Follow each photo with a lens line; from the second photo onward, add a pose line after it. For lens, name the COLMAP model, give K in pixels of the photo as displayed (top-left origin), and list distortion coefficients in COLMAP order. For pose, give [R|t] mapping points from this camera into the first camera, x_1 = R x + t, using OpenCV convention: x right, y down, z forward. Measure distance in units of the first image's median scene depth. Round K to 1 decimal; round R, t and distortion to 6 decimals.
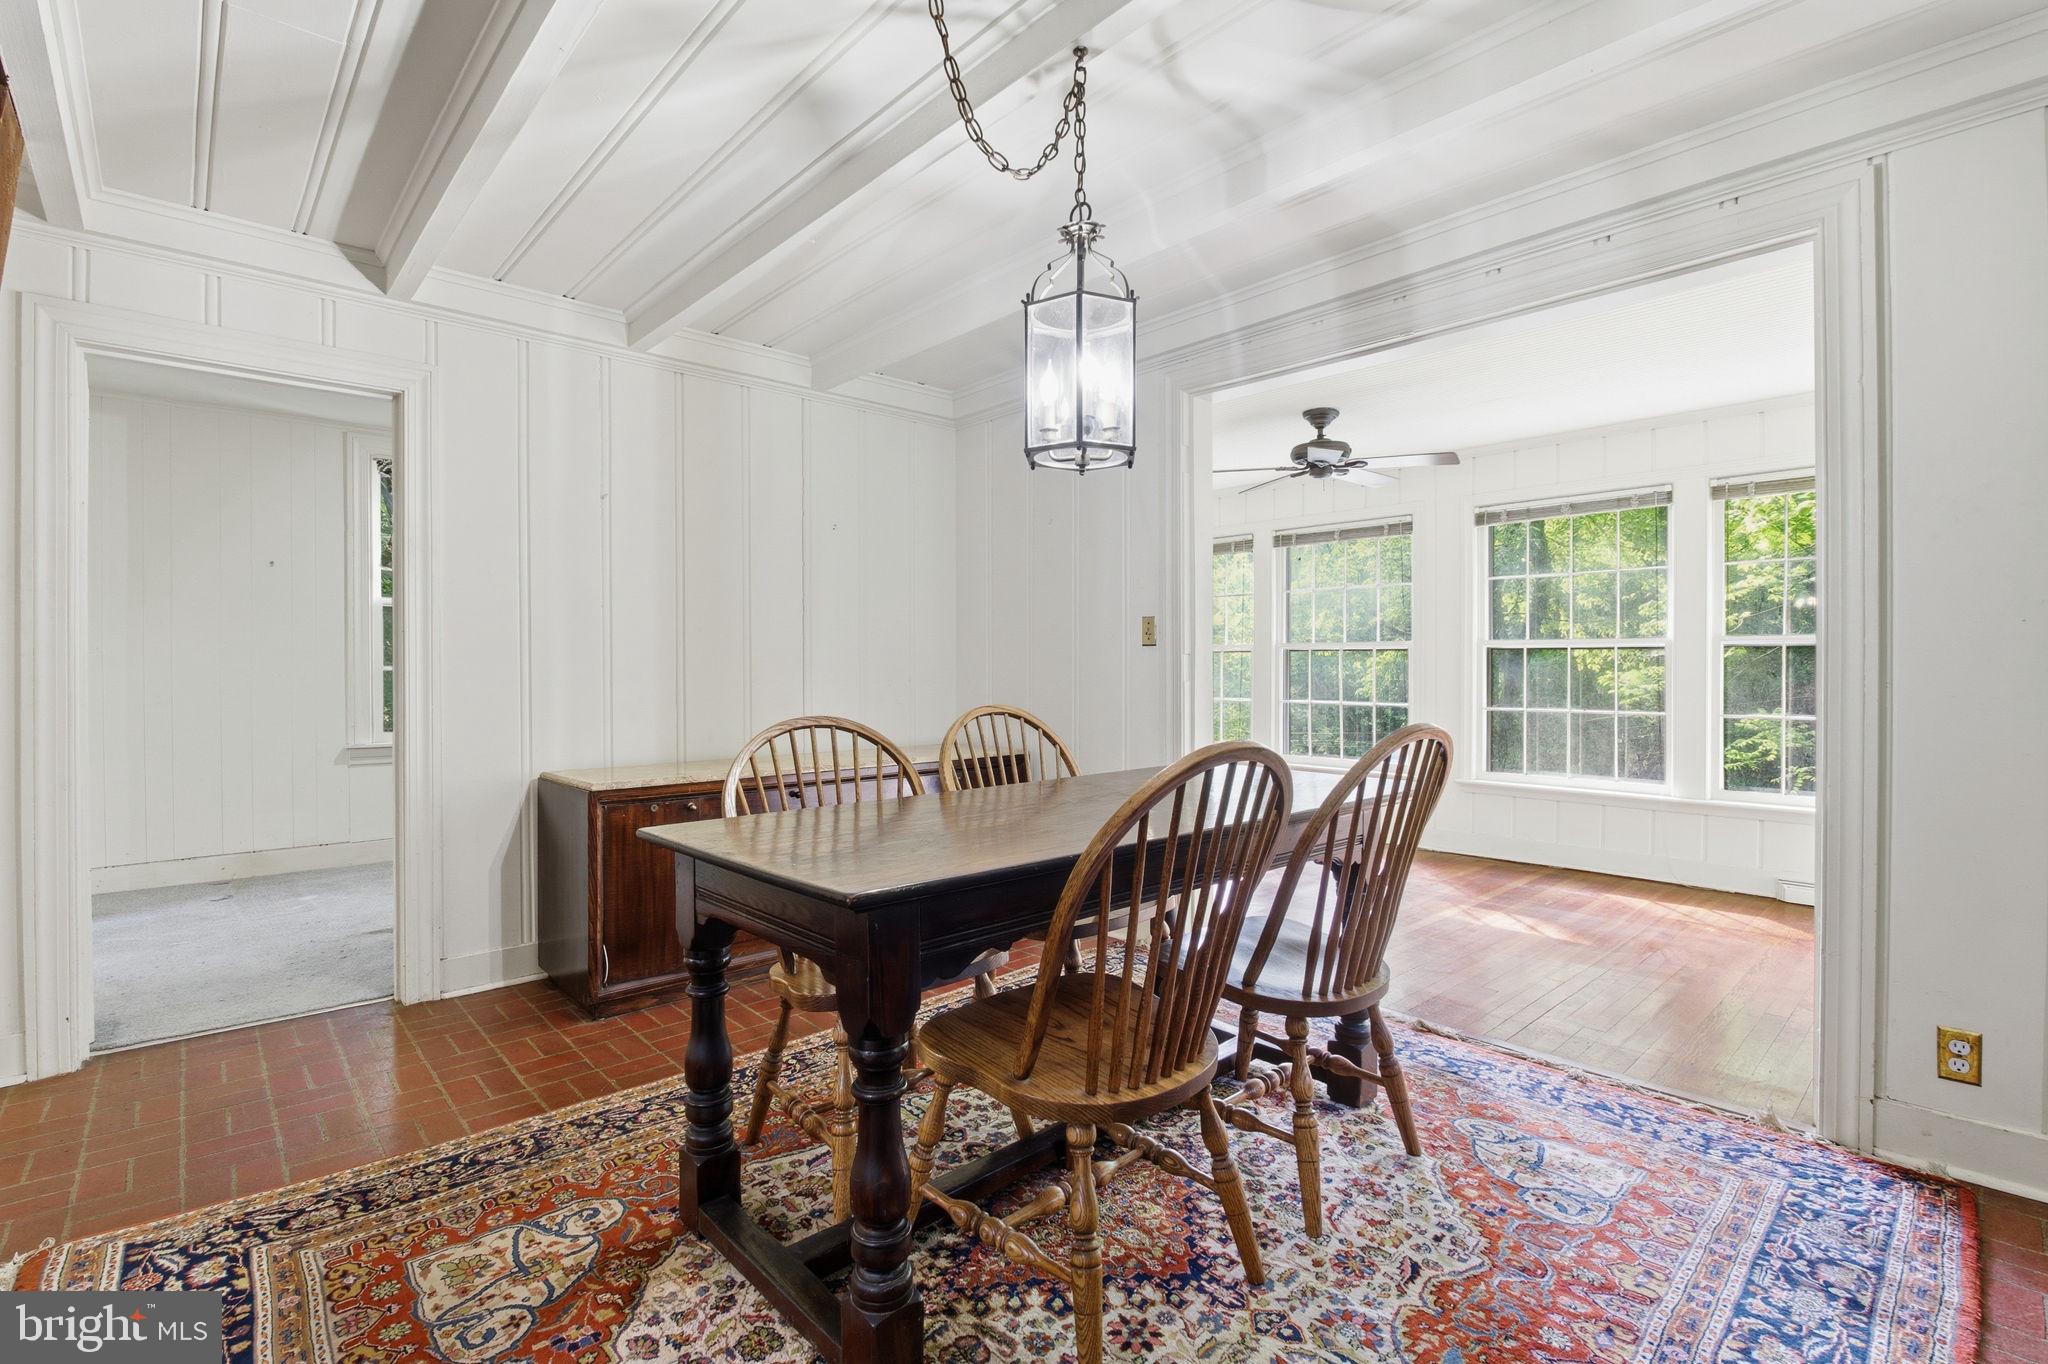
lens RADIAL K [[927.0, 0, 1018.6], [0, 927.0, 672.8], [0, 0, 1]] dist [-0.019356, 0.000806]
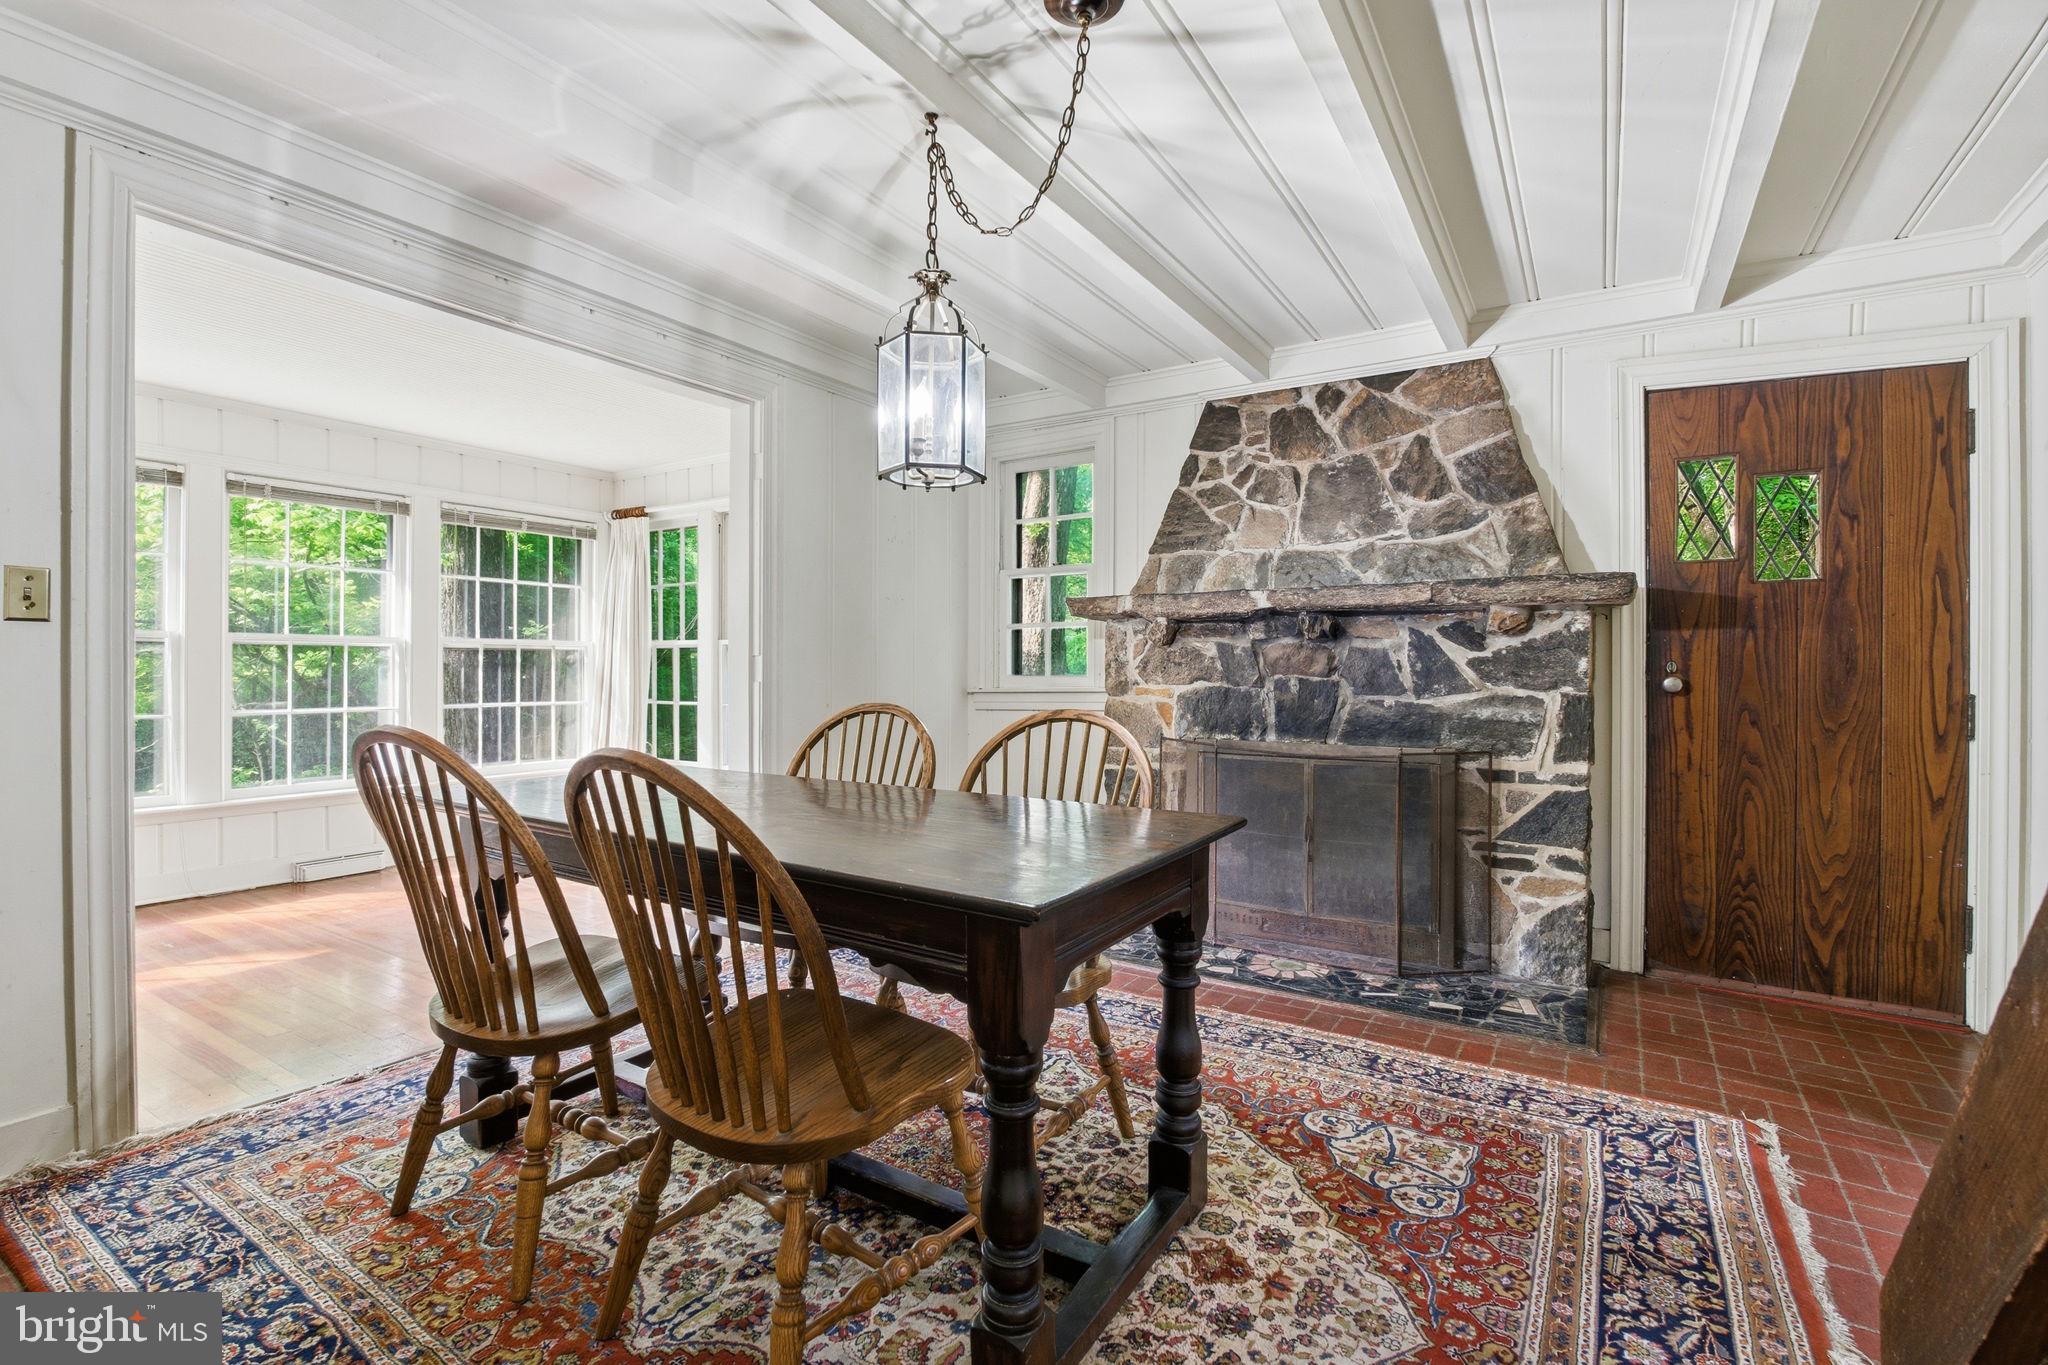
lens RADIAL K [[923.5, 0, 1005.2], [0, 923.5, 680.0], [0, 0, 1]] dist [-0.013077, -0.000623]
pose [[-0.258489, -0.014649, 0.965903, -0.899717], [0.004438, 0.999856, 0.016352, -0.003984], [-0.966004, 0.008514, -0.258387, 1.034517]]
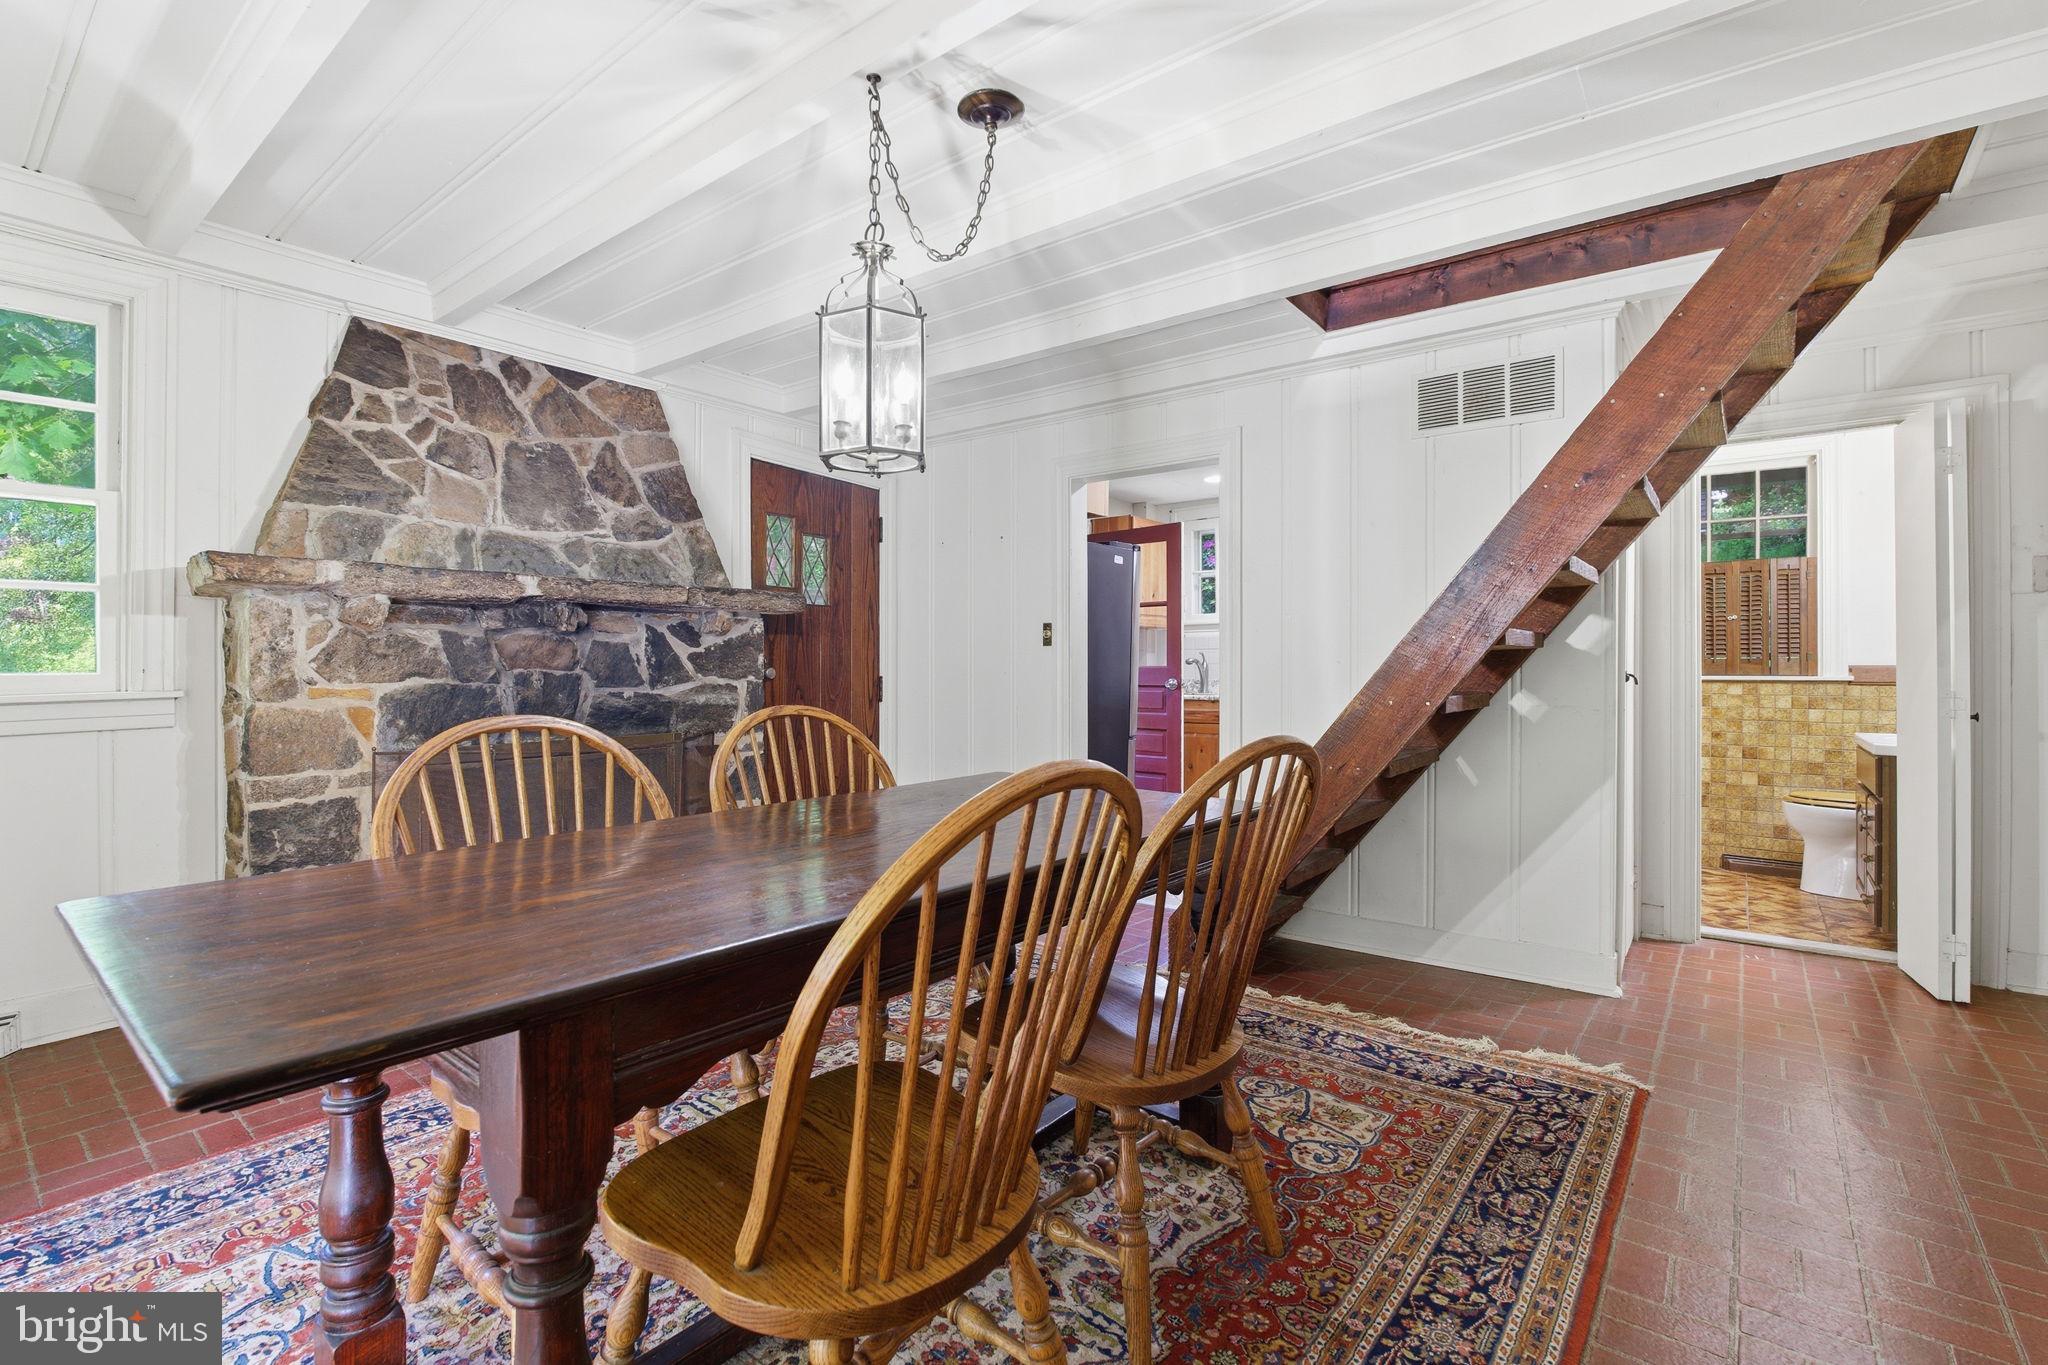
lens RADIAL K [[923.5, 0, 1023.0], [0, 923.5, 671.2], [0, 0, 1]] dist [-0.013077, -0.000623]
pose [[-0.986206, -0.002834, -0.165501, 0.062663], [-0.005562, 0.999856, 0.016026, -0.008977], [0.165432, 0.016726, -0.986079, 1.790365]]
